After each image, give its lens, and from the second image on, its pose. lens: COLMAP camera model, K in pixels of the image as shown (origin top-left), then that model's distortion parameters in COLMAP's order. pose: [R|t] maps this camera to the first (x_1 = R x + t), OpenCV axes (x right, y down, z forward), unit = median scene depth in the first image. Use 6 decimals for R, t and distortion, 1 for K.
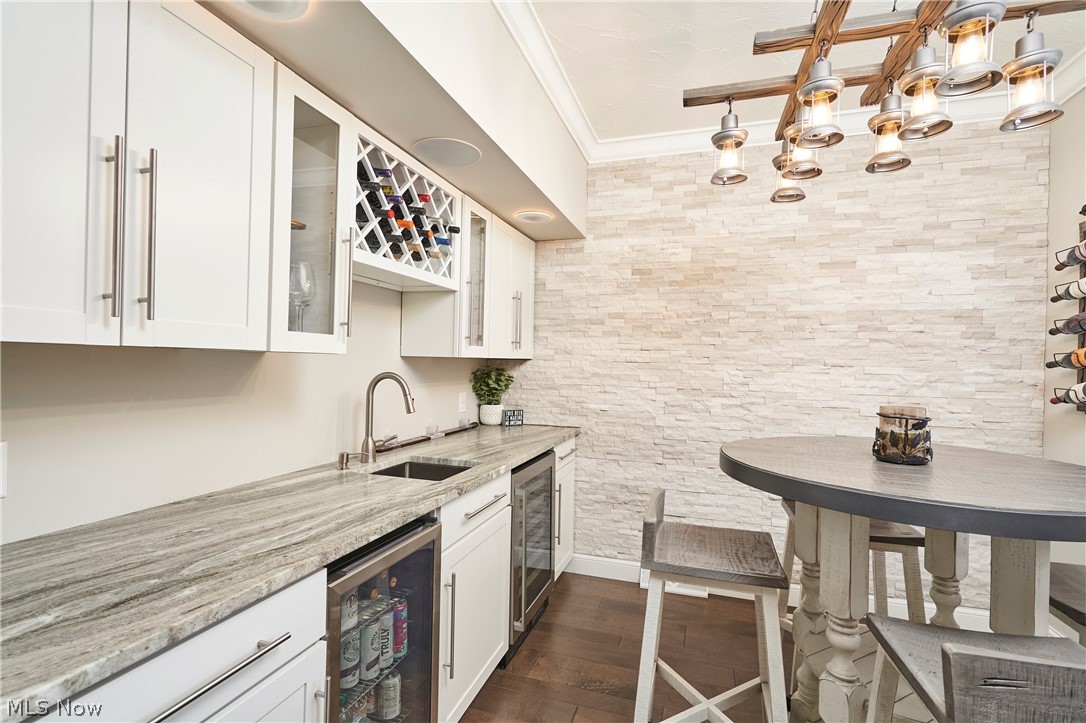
lens RADIAL K [[505.9, 0, 544.7], [0, 505.9, 362.4], [0, 0, 1]] dist [-0.000055, 0.000267]
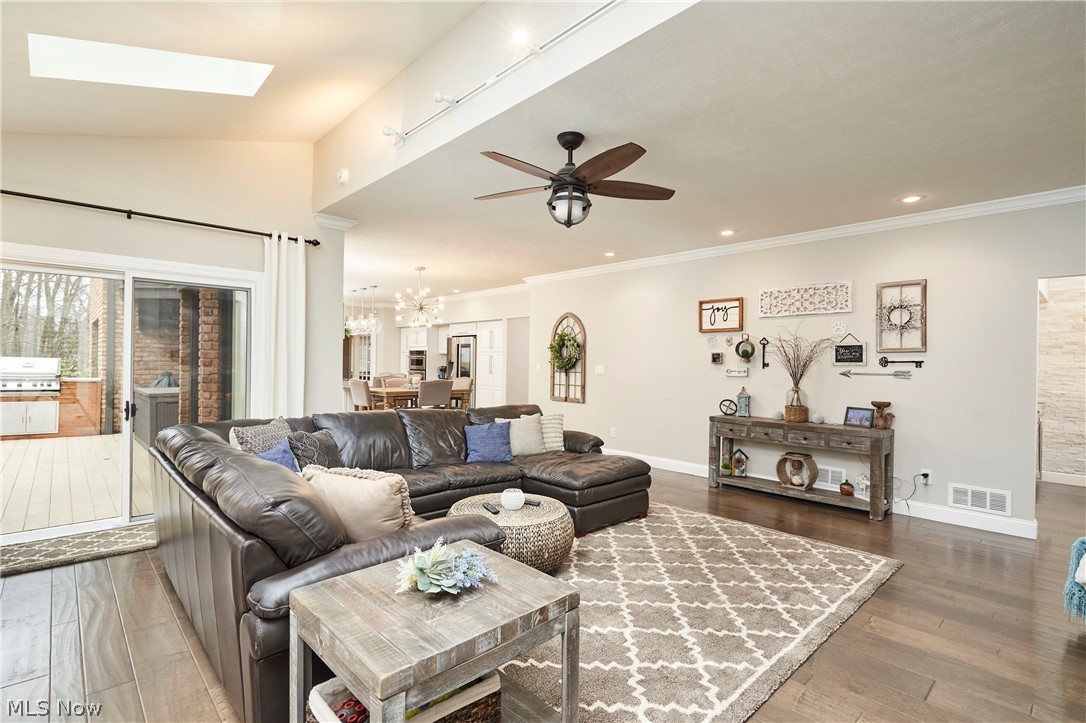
lens RADIAL K [[505.9, 0, 542.5], [0, 505.9, 363.6], [0, 0, 1]] dist [-0.000055, 0.000267]
pose [[0.877540, -0.009336, -0.479412, -0.673923], [0.008035, 0.999956, -0.004765, -0.023978], [0.479436, 0.000330, 0.877577, -1.562861]]
